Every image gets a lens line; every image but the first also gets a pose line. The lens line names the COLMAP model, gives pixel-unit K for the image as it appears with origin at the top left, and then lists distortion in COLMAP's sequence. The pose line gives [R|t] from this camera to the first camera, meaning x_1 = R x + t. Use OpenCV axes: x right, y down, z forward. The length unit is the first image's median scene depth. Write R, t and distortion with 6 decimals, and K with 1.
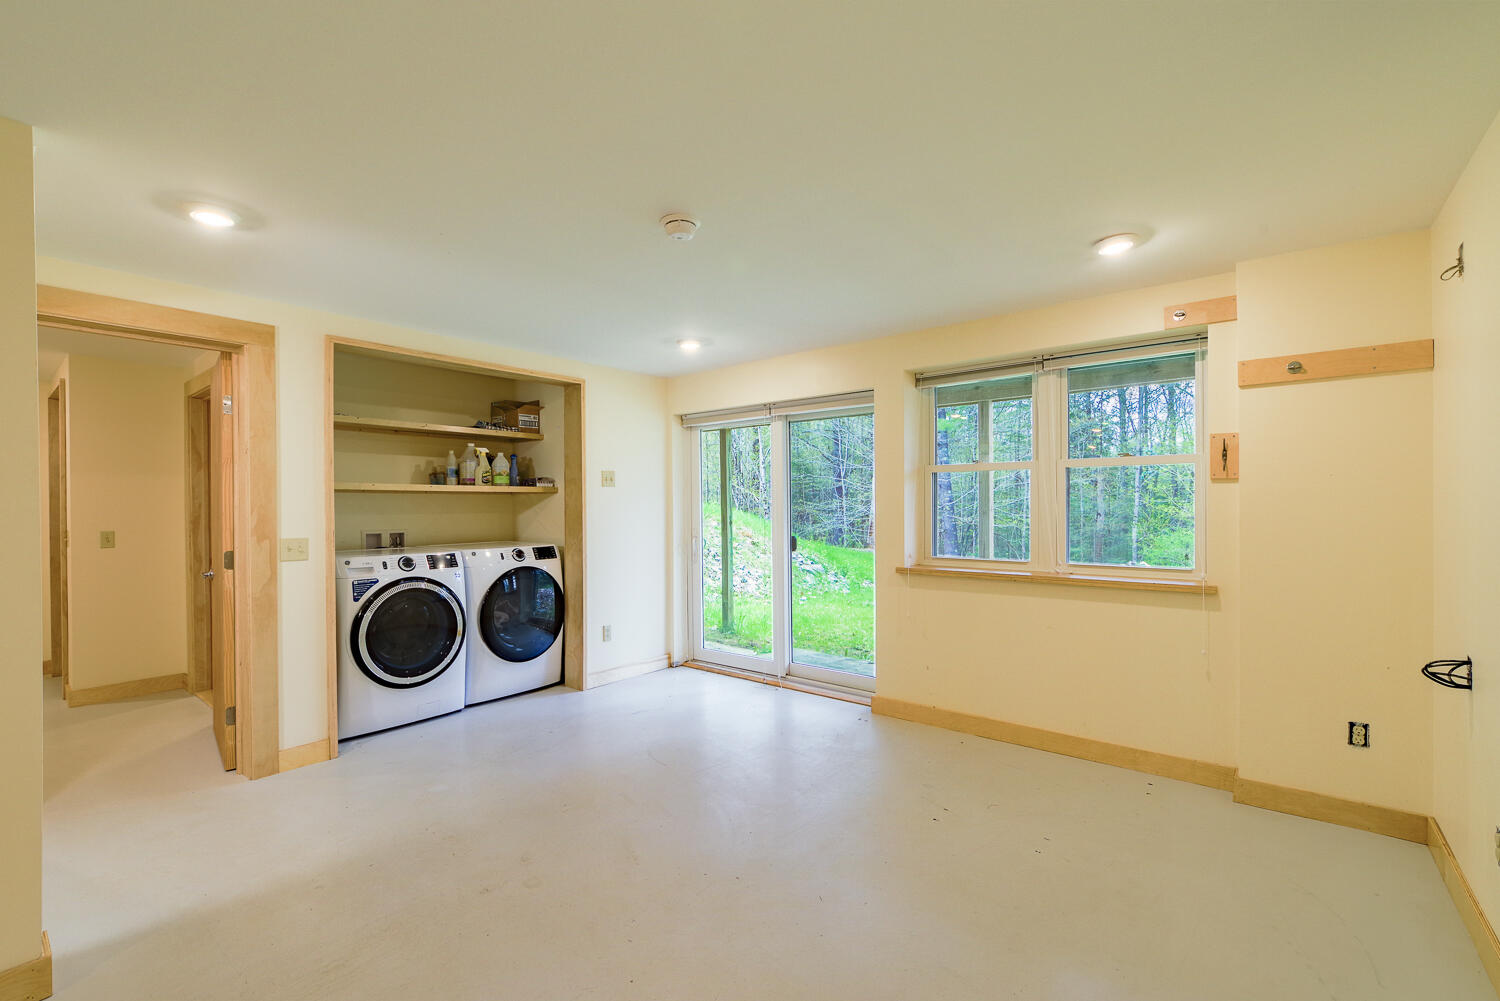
lens RADIAL K [[653.4, 0, 755.3], [0, 653.4, 505.1], [0, 0, 1]] dist [0.000208, 0.000271]
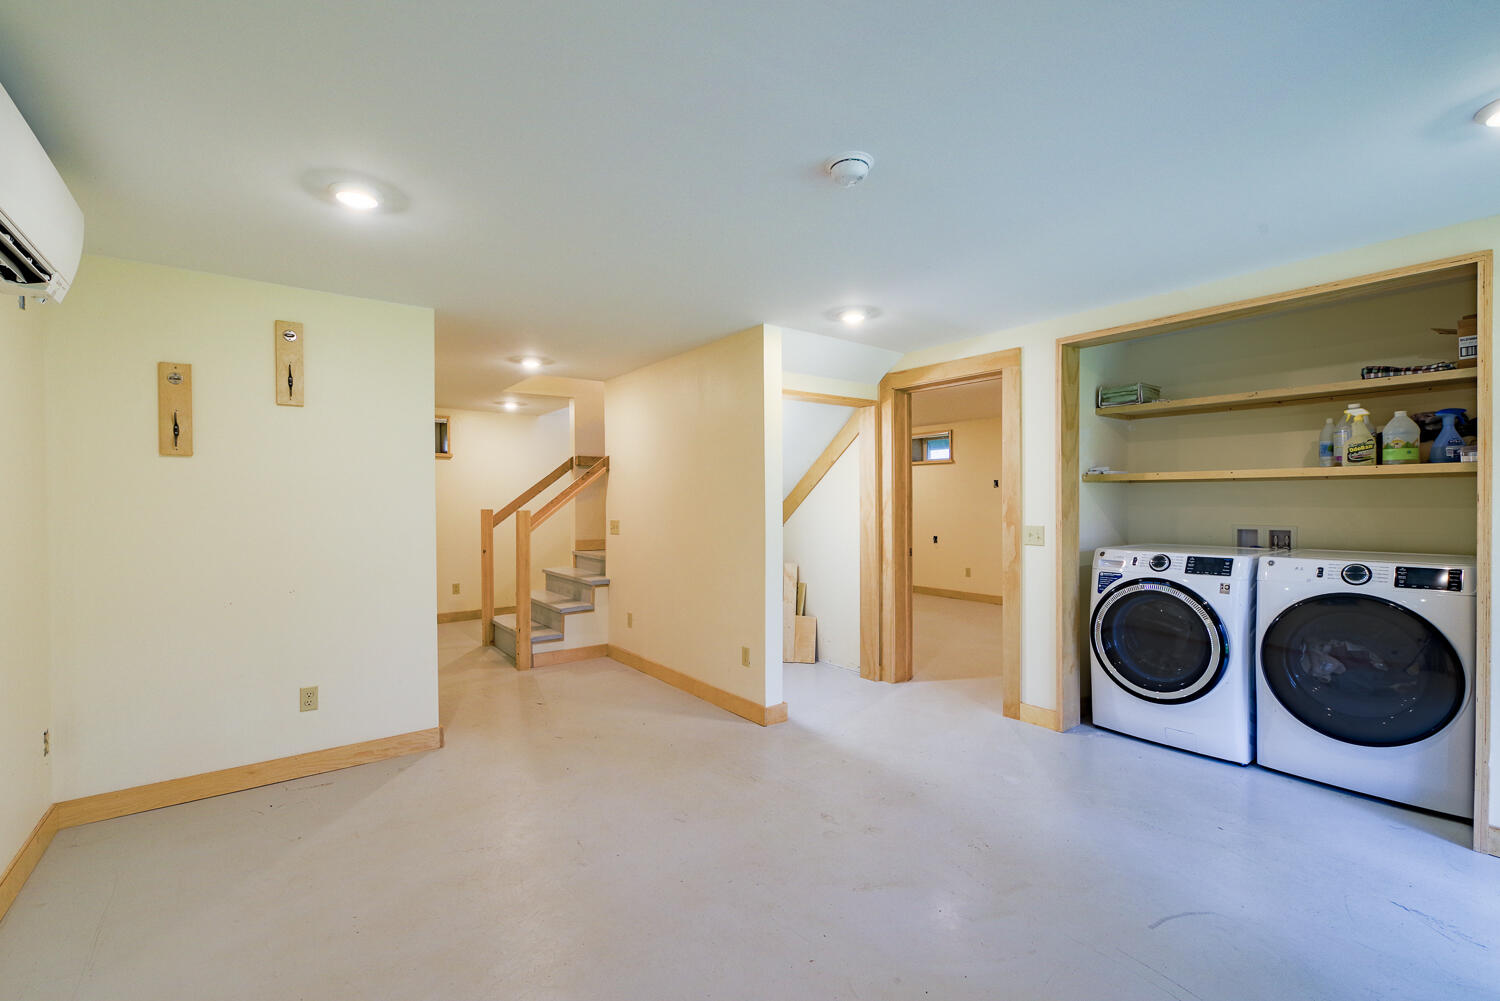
lens RADIAL K [[653.4, 0, 755.8], [0, 653.4, 502.1], [0, 0, 1]] dist [0.000208, 0.000271]
pose [[-0.248215, 0.009138, -0.968662, 0.423677], [0.006275, 0.999950, 0.007826, -0.002205], [0.968685, -0.004135, -0.248260, 0.642993]]
